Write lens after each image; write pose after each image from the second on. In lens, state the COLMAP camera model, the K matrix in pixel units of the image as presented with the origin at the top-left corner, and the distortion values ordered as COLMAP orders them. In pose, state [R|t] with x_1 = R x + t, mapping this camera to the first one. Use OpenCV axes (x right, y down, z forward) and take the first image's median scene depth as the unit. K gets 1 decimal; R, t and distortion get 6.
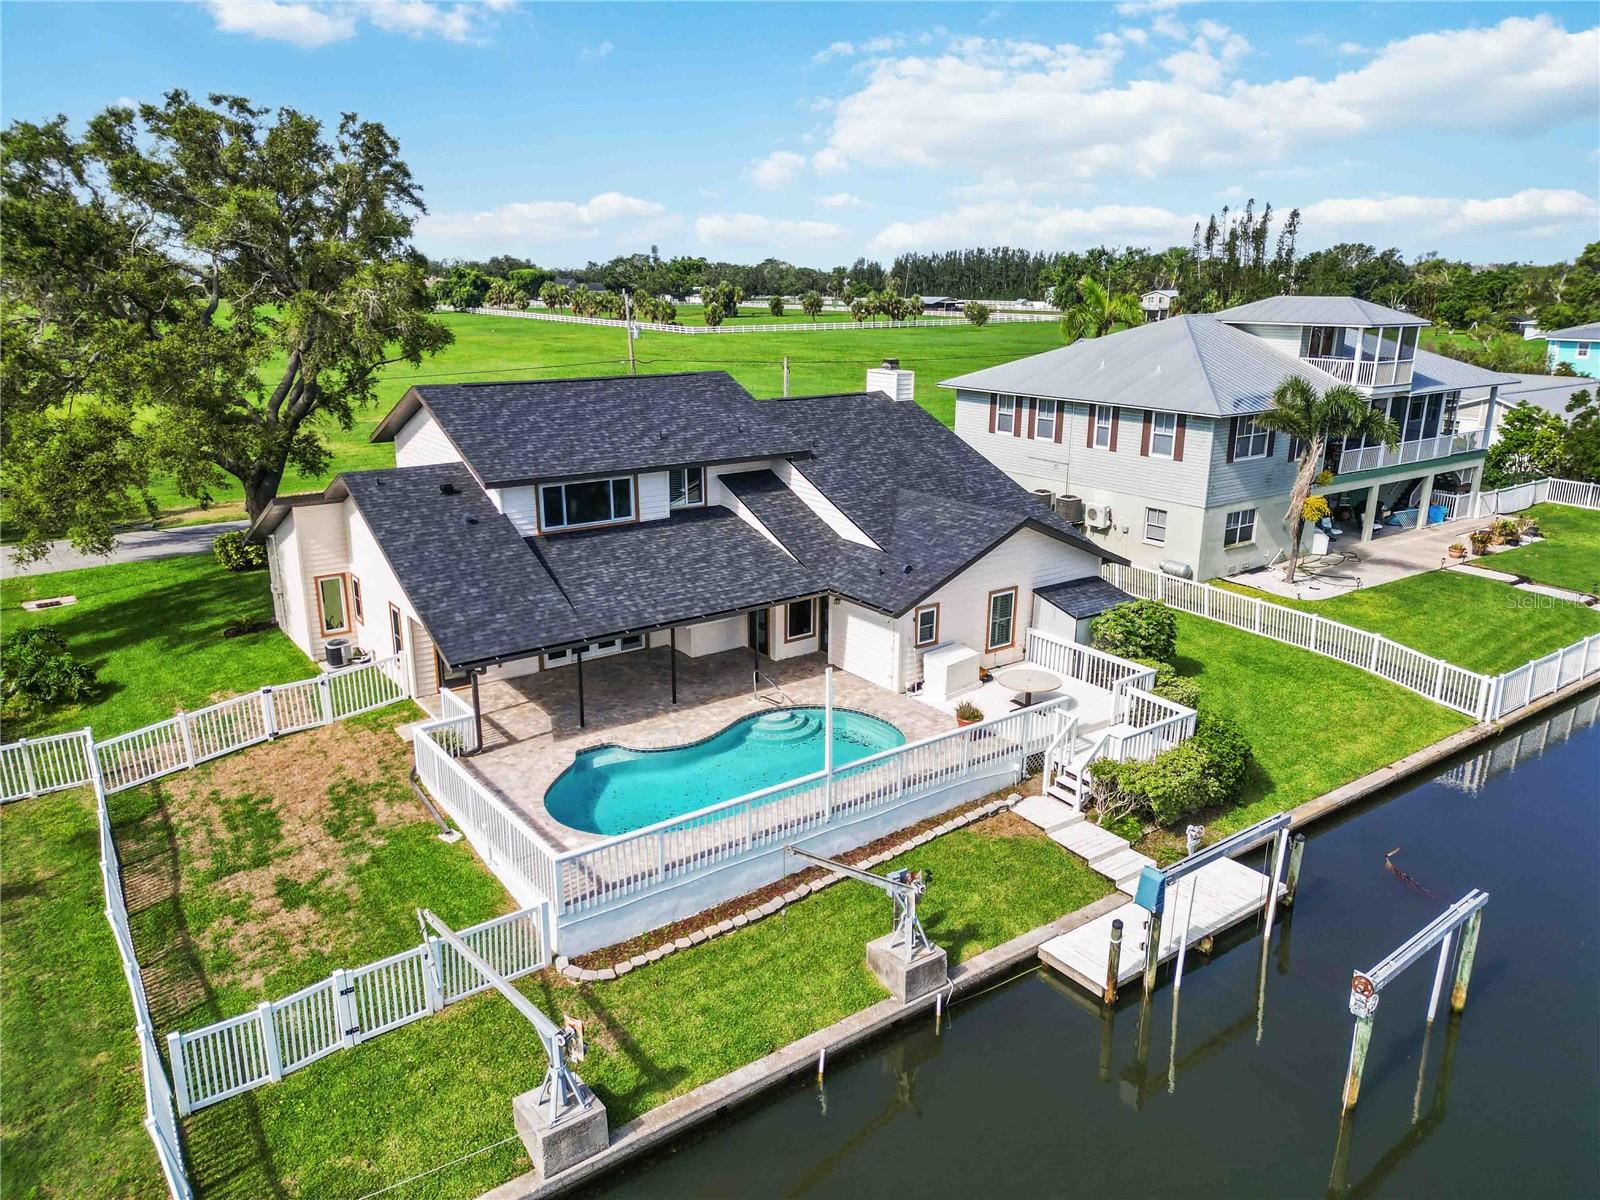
lens RADIAL K [[1120.1, 0, 797.7], [0, 1120.1, 591.4], [0, 0, 1]] dist [0.065114, -0.060503]
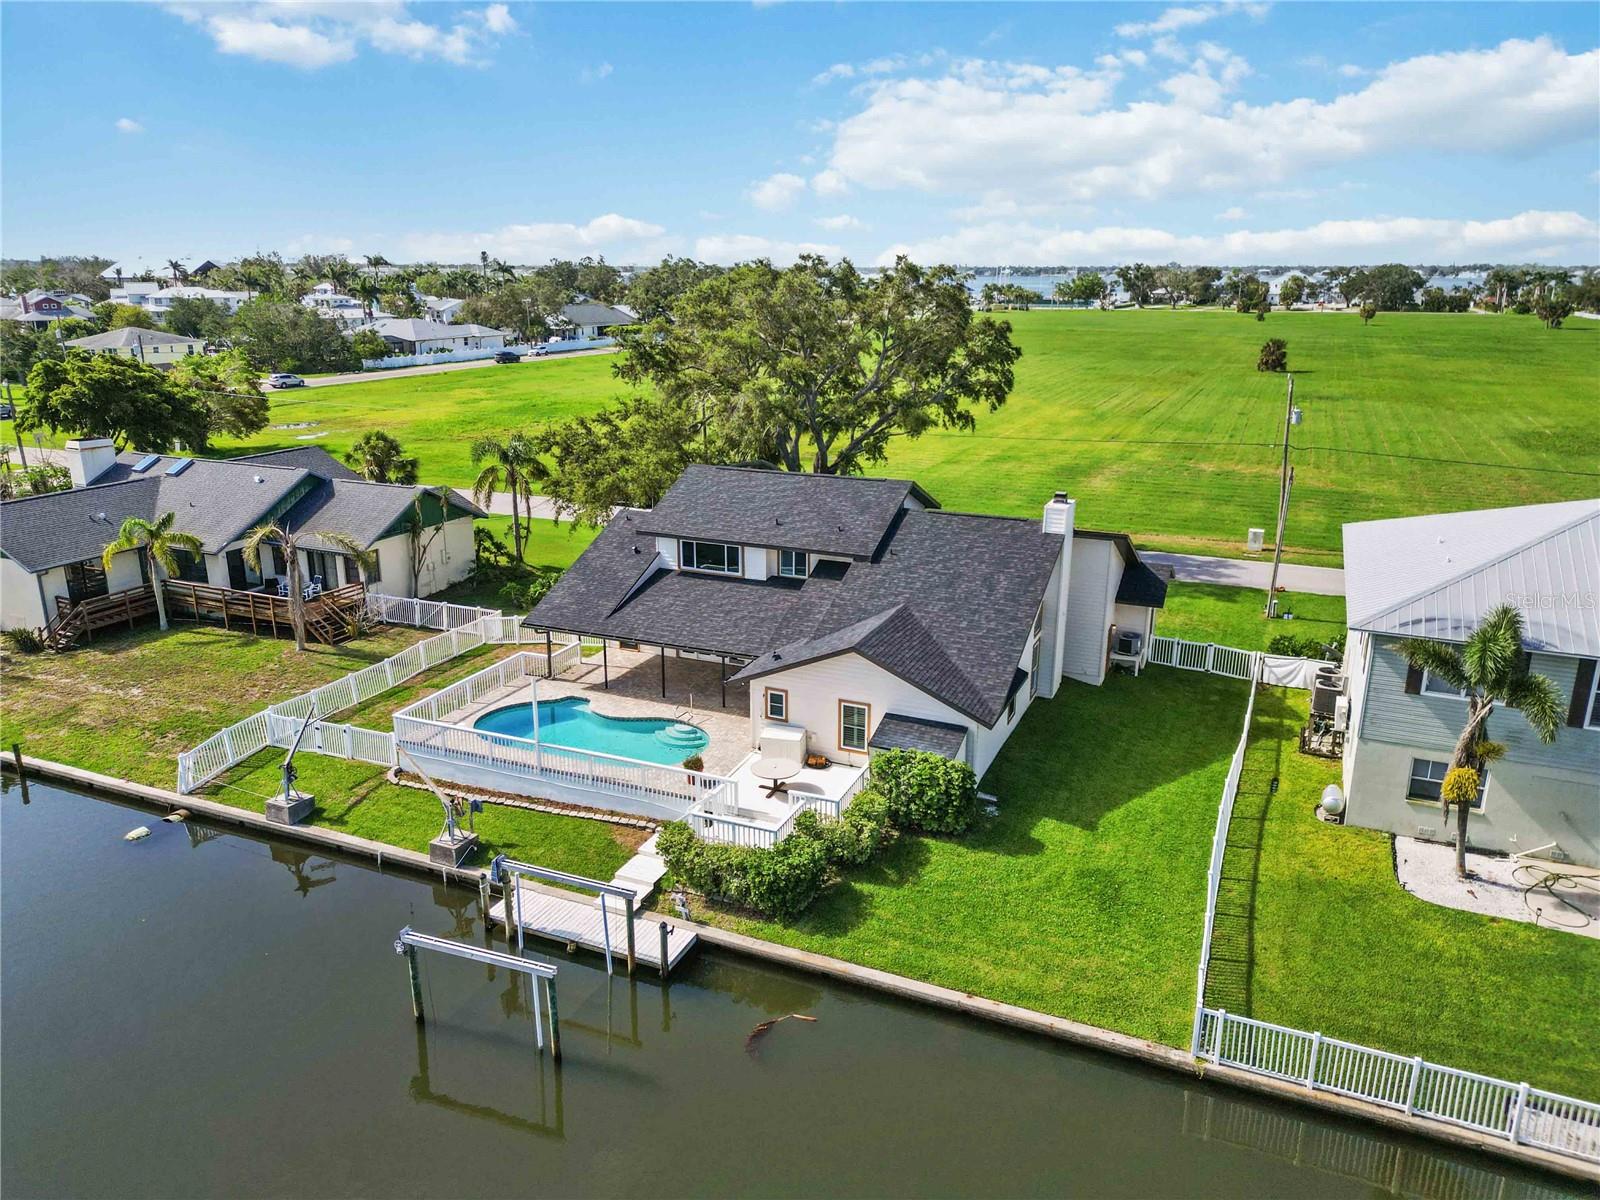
lens RADIAL K [[1120.1, 0, 797.7], [0, 1120.1, 591.4], [0, 0, 1]] dist [0.065114, -0.060503]
pose [[0.505470, 0.235441, -0.830101, 1.117781], [-0.234621, 0.963307, 0.130355, -0.256877], [0.830333, 0.128868, 0.542162, 0.302262]]
